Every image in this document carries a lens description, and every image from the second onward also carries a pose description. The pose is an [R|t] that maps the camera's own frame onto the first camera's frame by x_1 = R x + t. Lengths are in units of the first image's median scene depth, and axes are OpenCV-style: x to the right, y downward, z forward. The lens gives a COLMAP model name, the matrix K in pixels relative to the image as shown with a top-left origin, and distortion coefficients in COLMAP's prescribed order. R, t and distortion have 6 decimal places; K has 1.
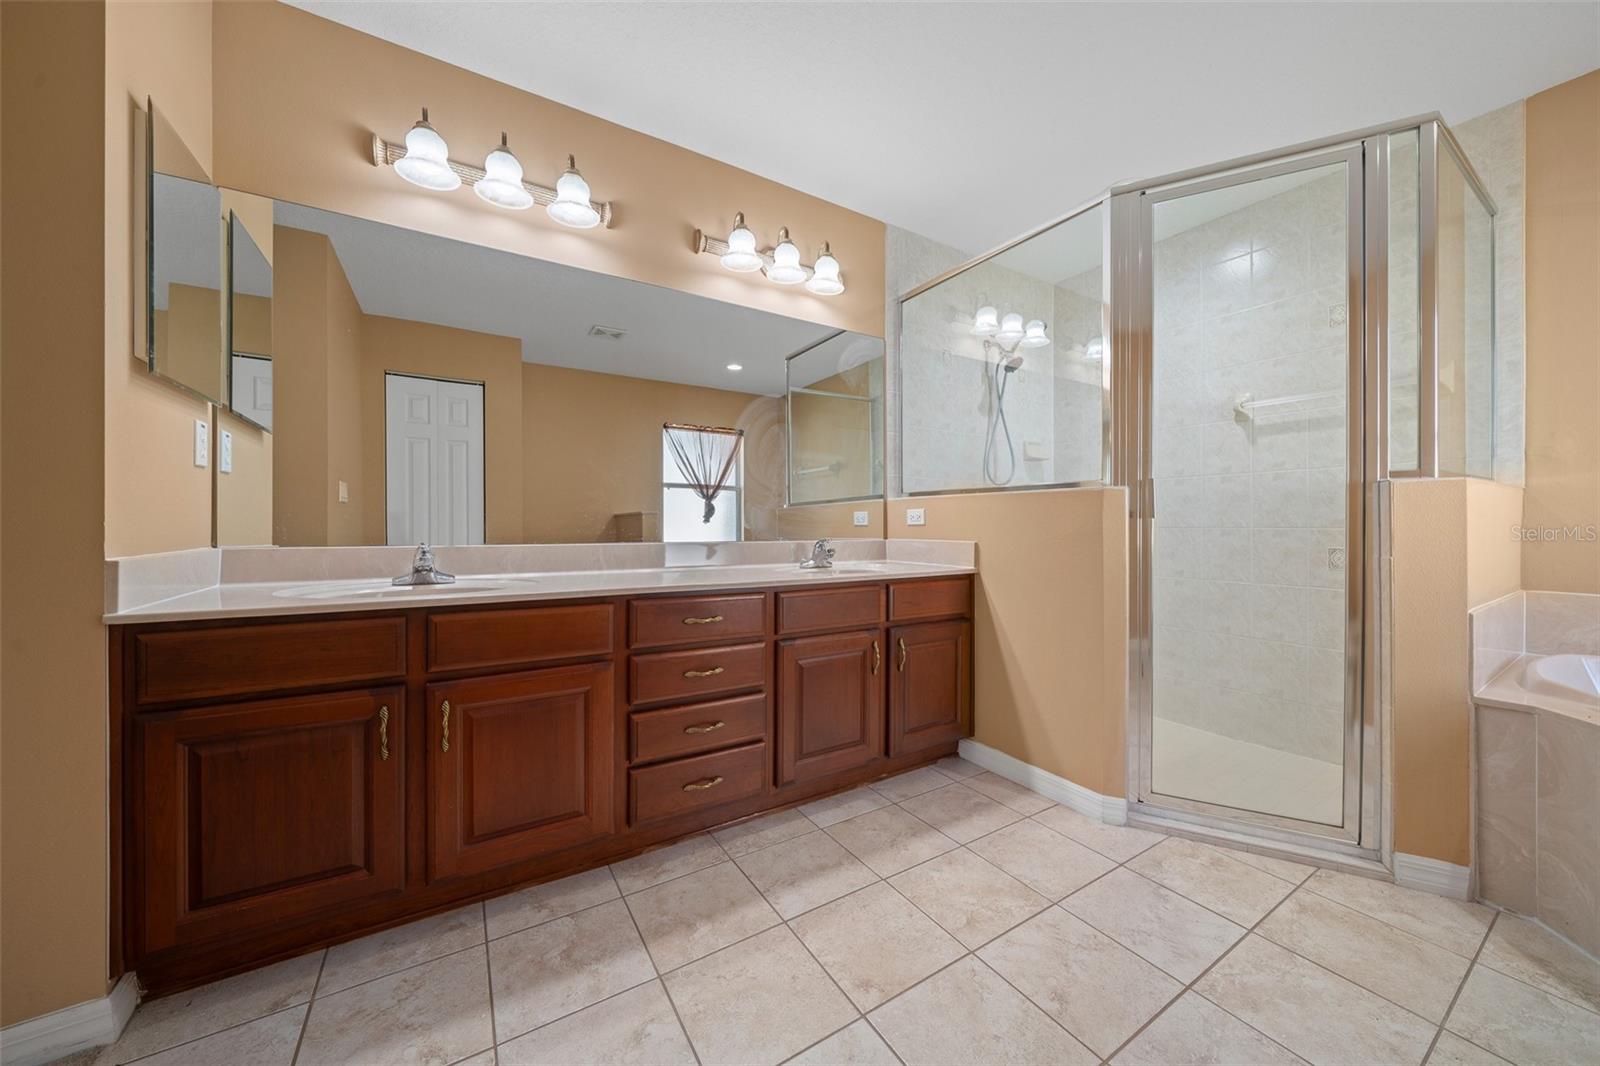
lens RADIAL K [[559.1, 0, 803.5], [0, 559.1, 527.5], [0, 0, 1]] dist [-0.004251, -0.000208]
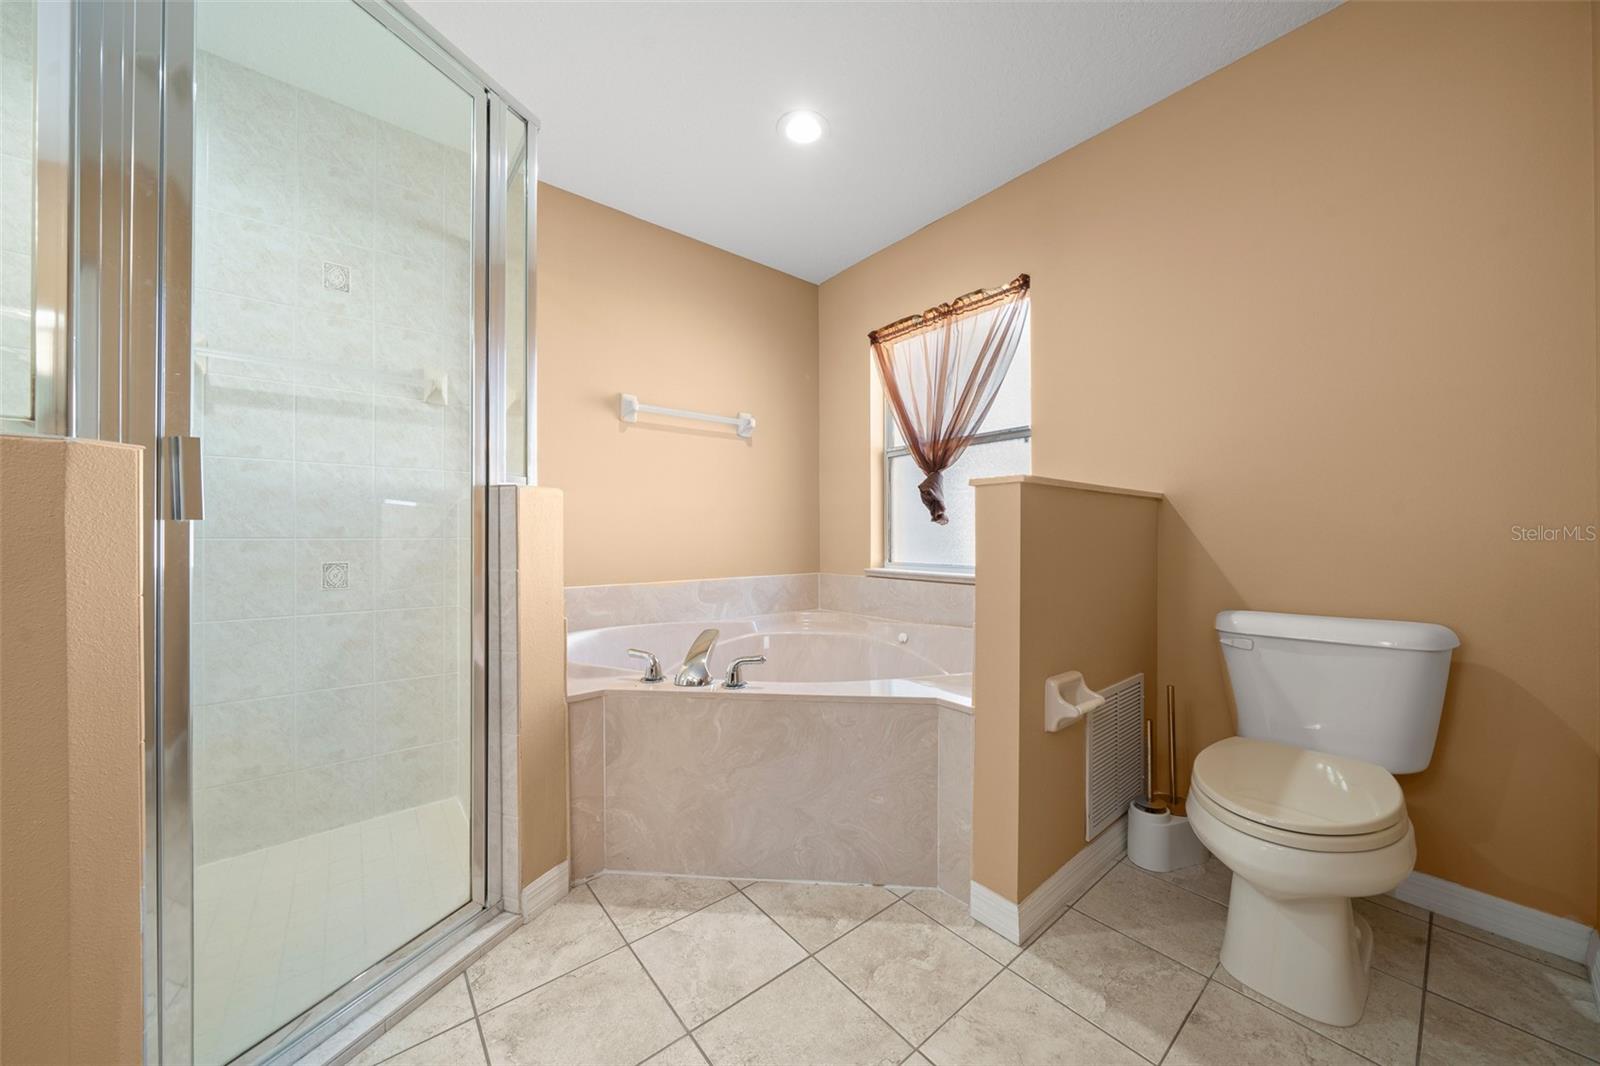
lens RADIAL K [[551.1, 0, 821.6], [0, 551.1, 536.1], [0, 0, 1]] dist [-0.001228, -0.000052]
pose [[-0.142271, -0.001089, 0.989827, 0.085168], [0.001939, 0.999997, 0.001379, -0.002334], [-0.989826, 0.002116, -0.142269, 0.602831]]
